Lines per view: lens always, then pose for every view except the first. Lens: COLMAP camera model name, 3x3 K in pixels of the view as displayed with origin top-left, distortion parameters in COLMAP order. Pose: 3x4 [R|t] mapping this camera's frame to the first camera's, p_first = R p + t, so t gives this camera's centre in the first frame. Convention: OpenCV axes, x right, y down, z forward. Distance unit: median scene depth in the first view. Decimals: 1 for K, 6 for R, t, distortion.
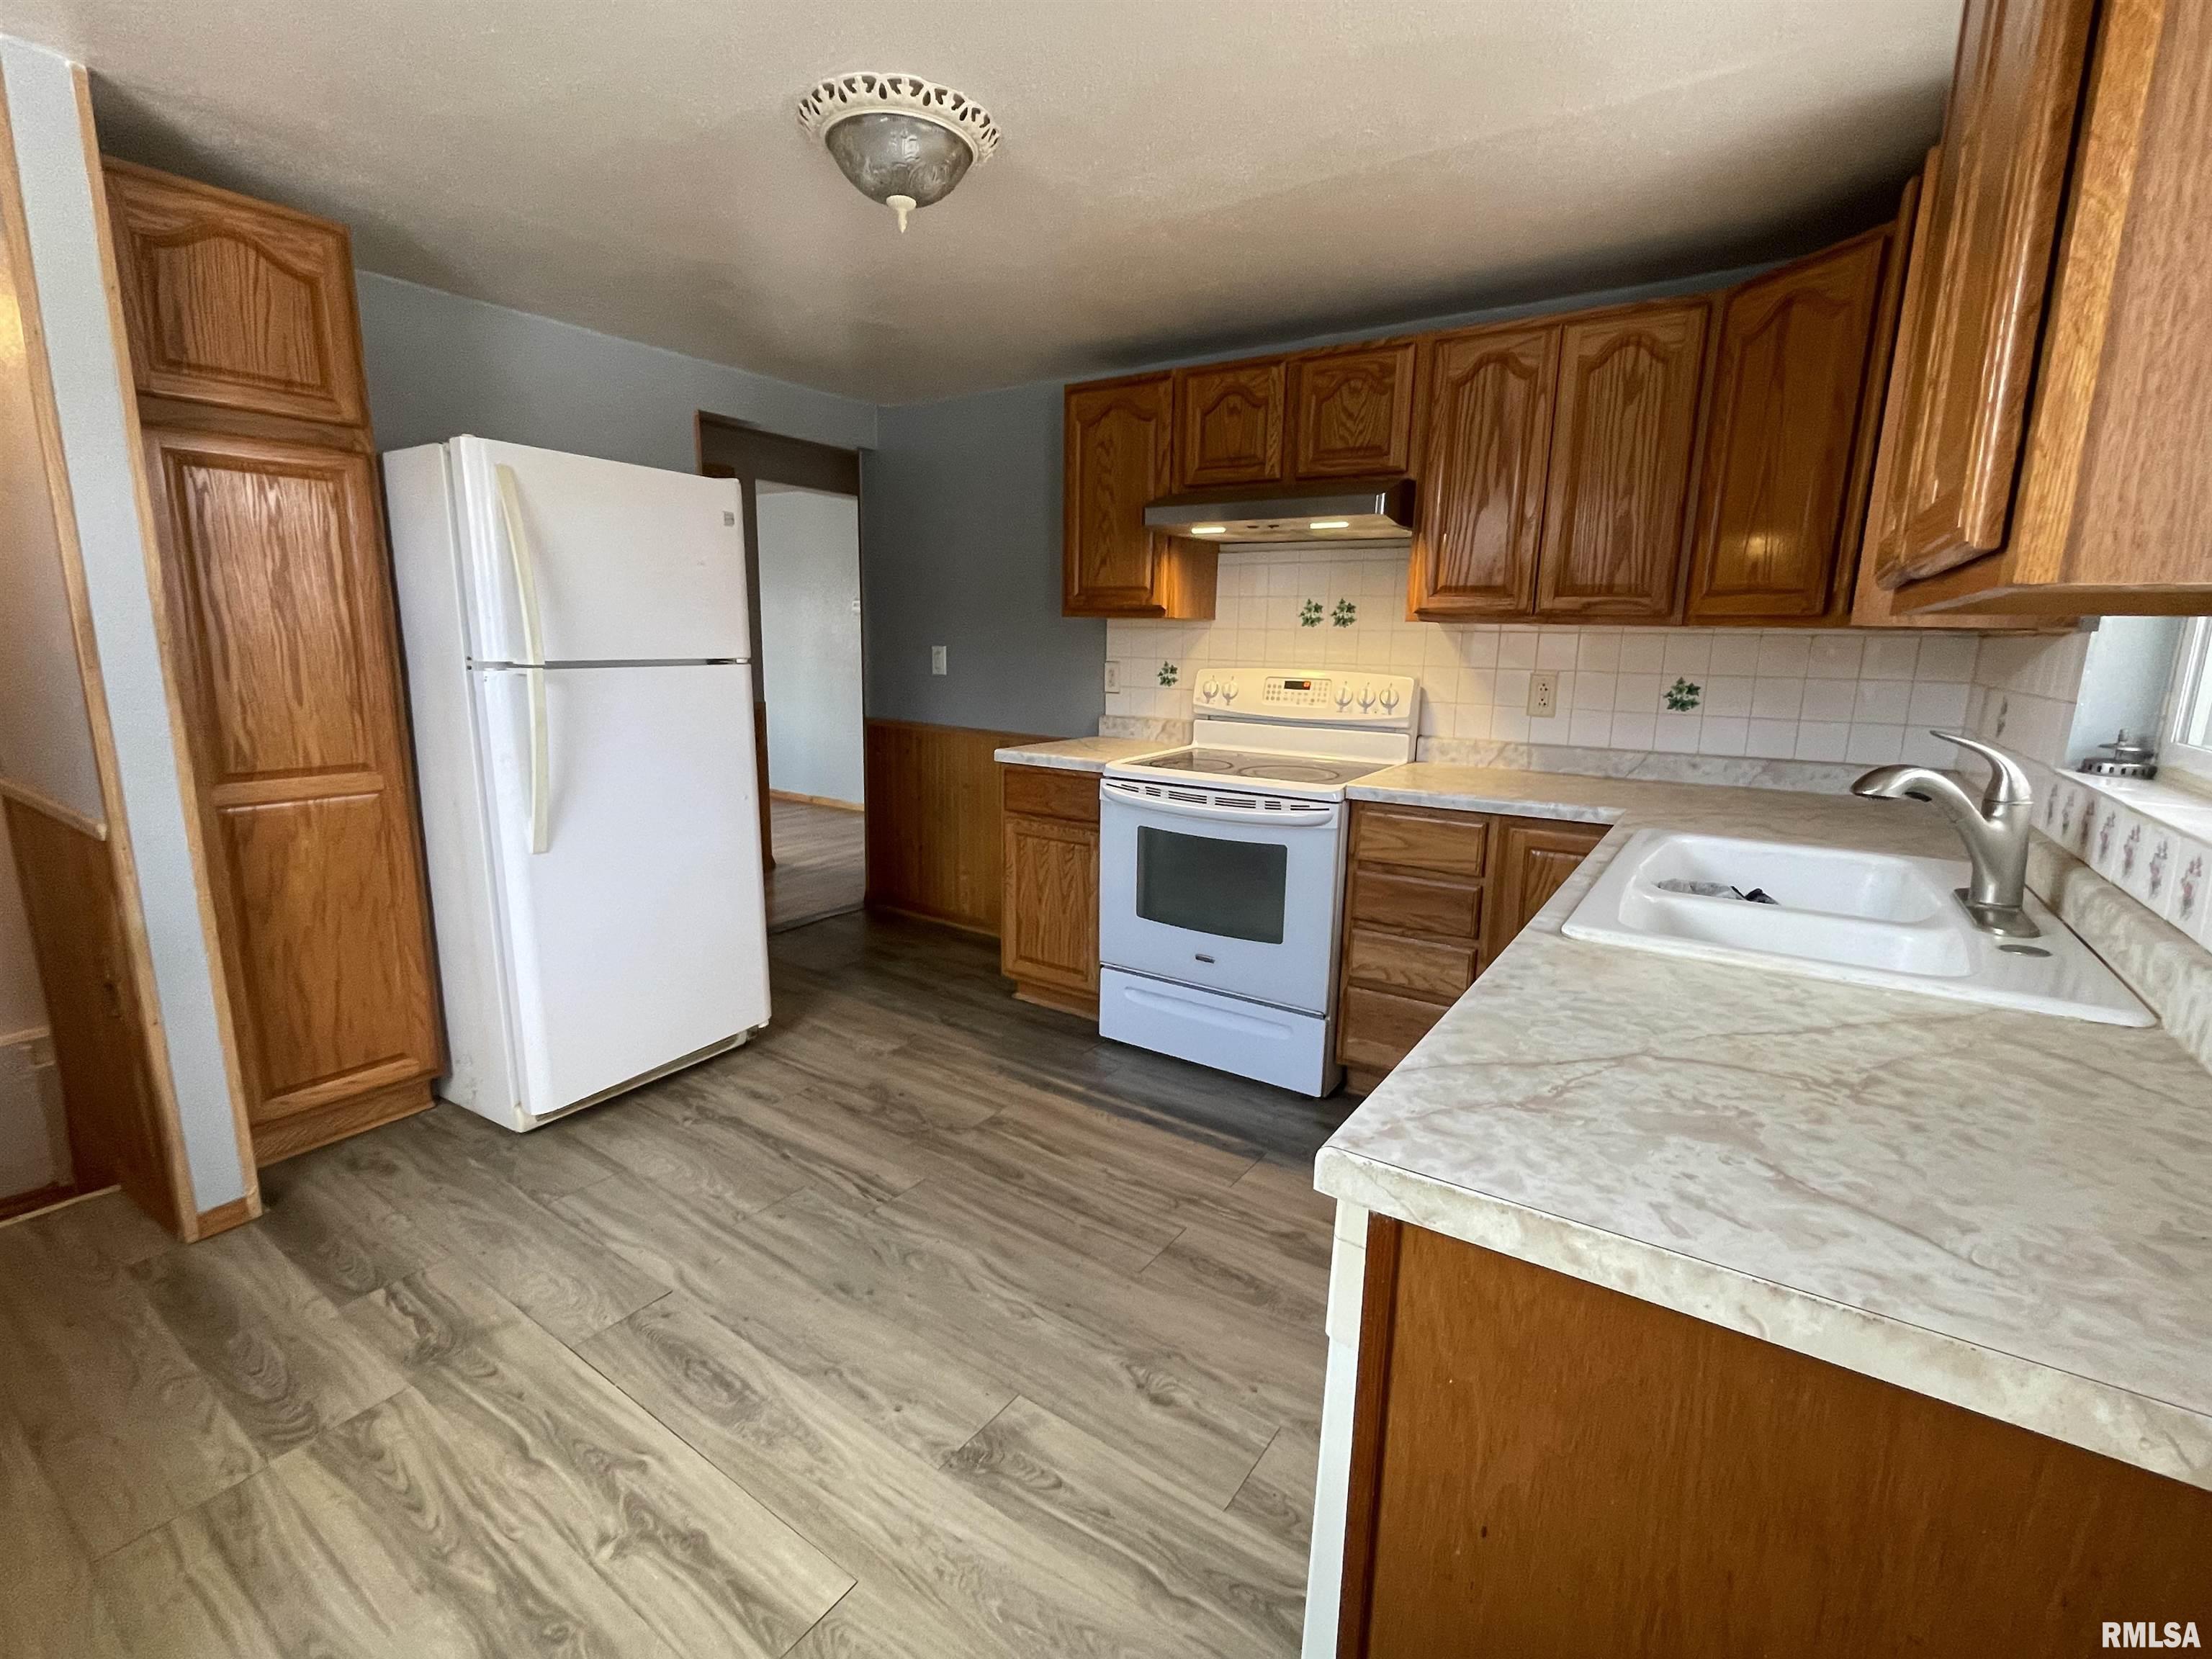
lens RADIAL K [[984.0, 0, 1113.1], [0, 984.0, 819.7], [0, 0, 1]] dist [-0.001476, -0.000163]
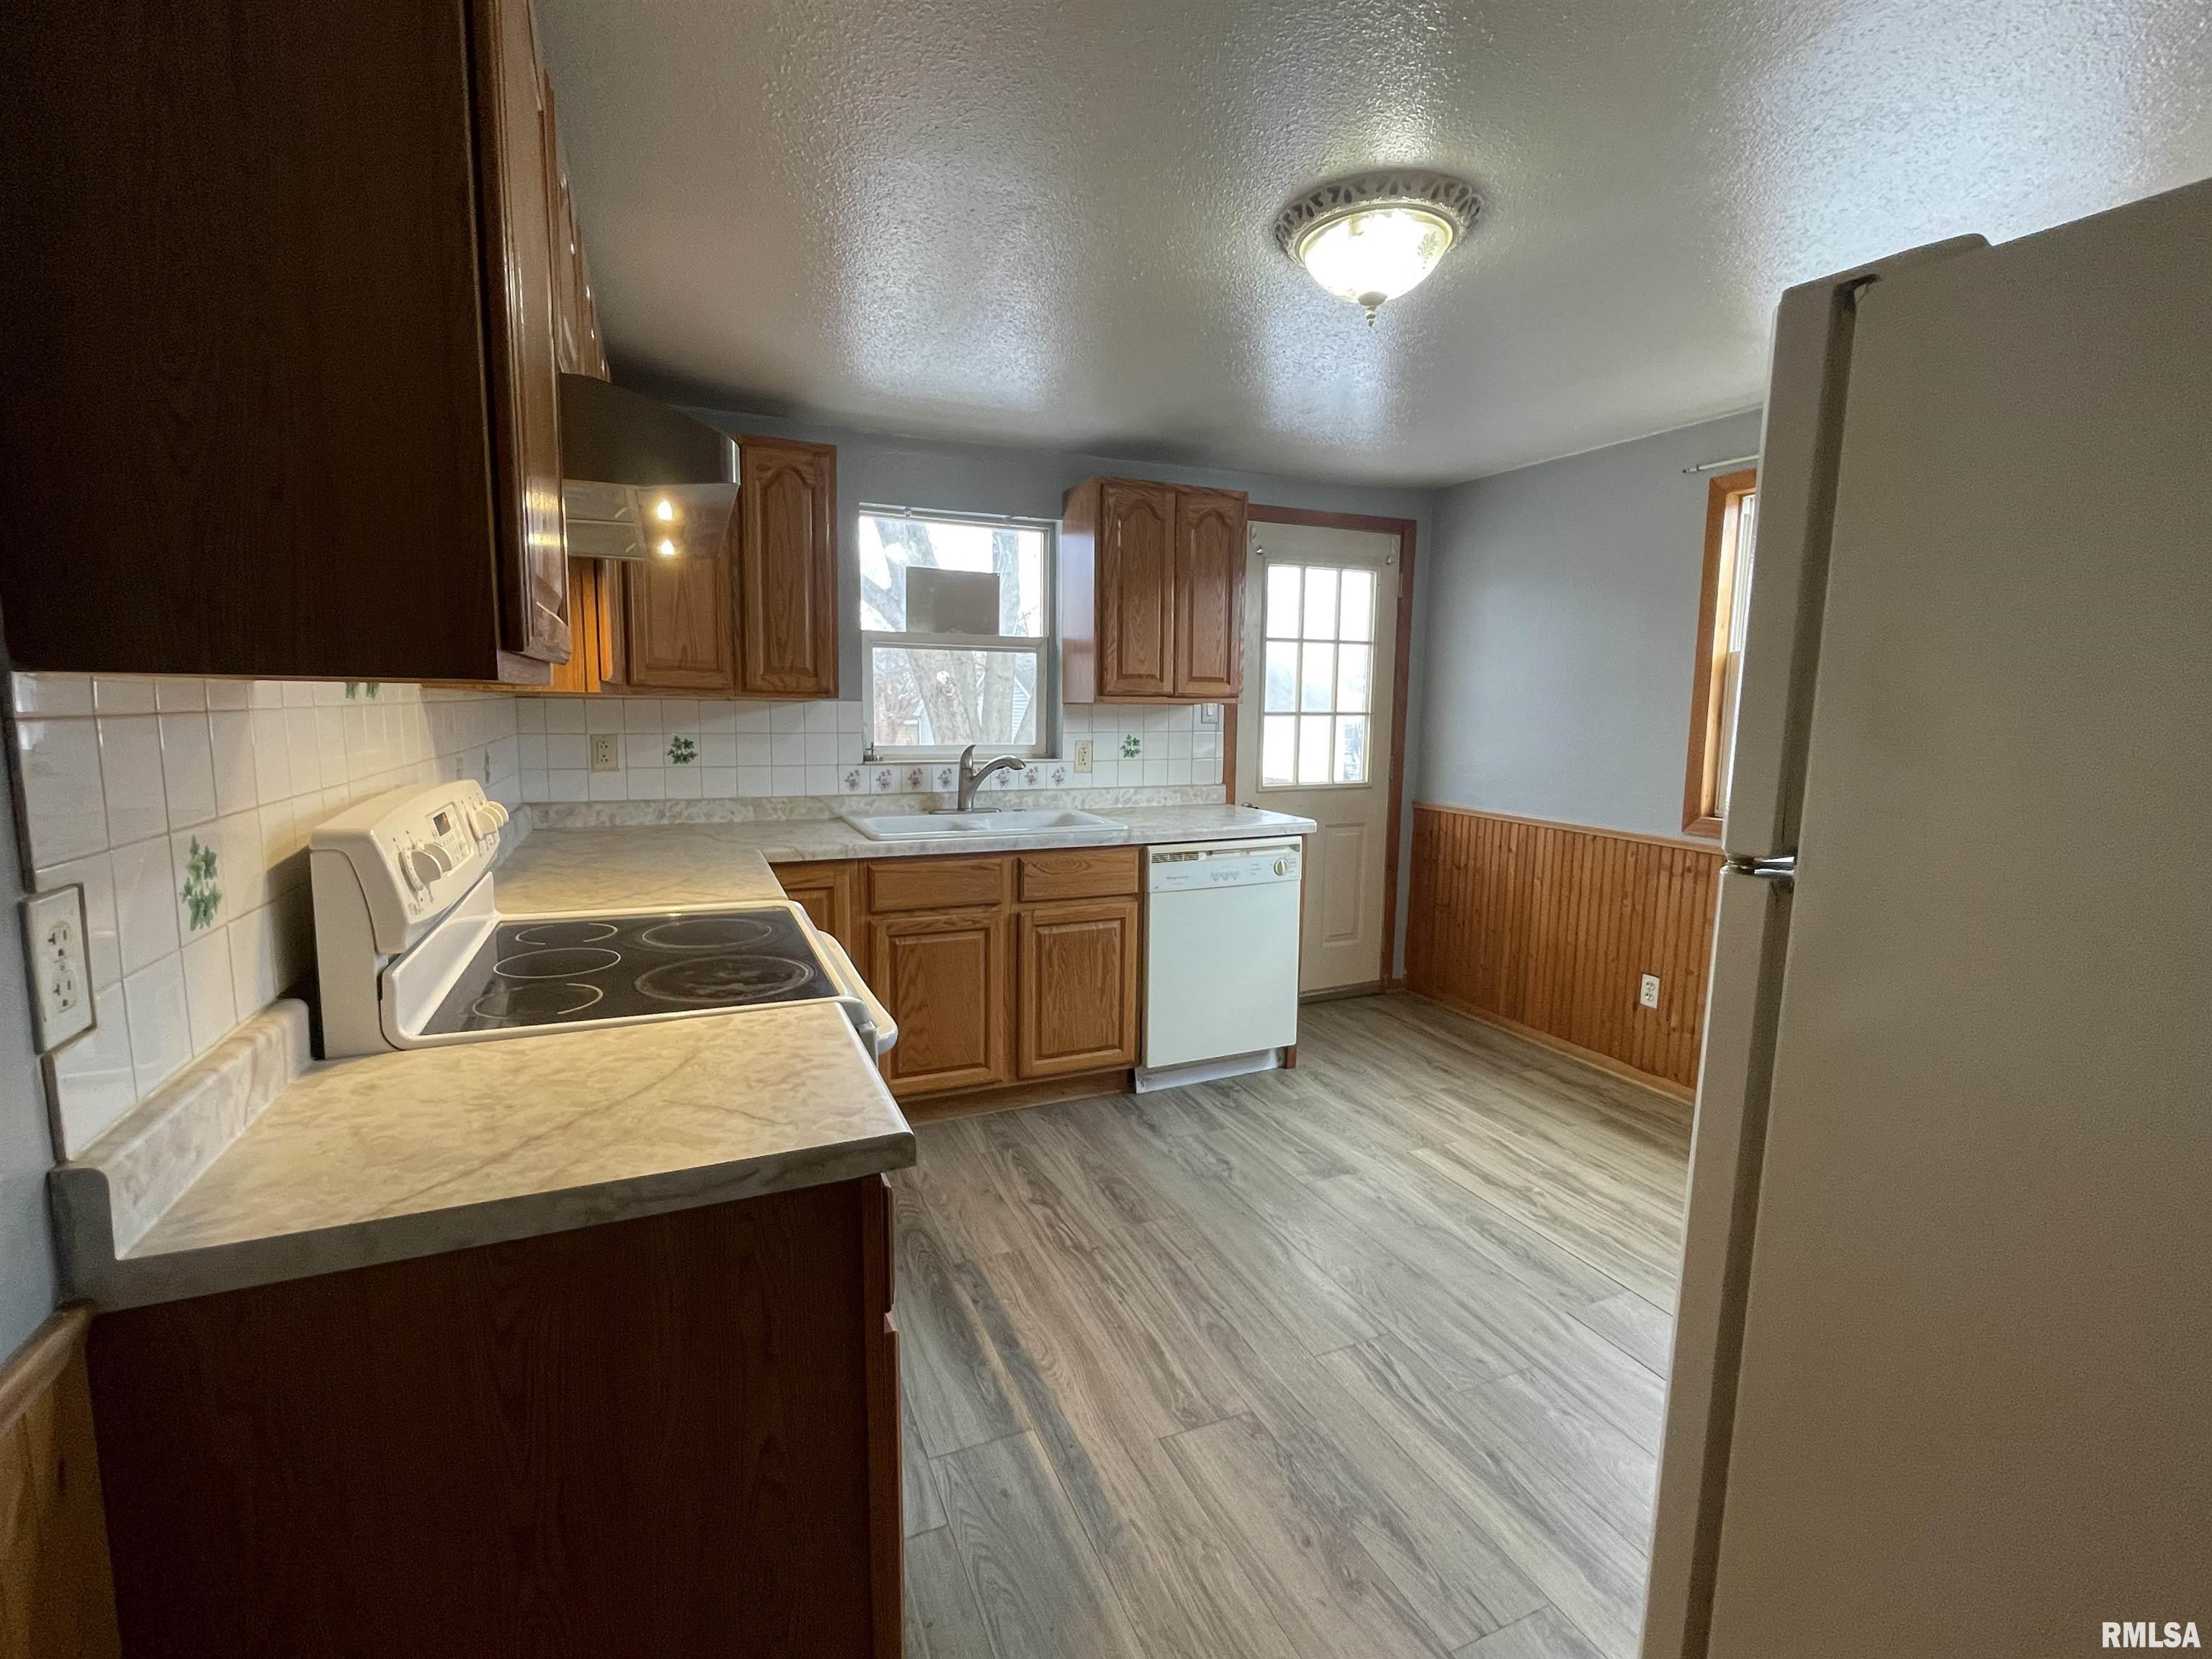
lens RADIAL K [[984.0, 0, 1116.8], [0, 984.0, 826.1], [0, 0, 1]] dist [-0.001476, -0.000163]
pose [[-0.848304, -0.097879, 0.520385, -0.445281], [0.069810, 0.953515, 0.293148, -0.336789], [-0.524888, 0.285007, -0.802037, 1.649037]]
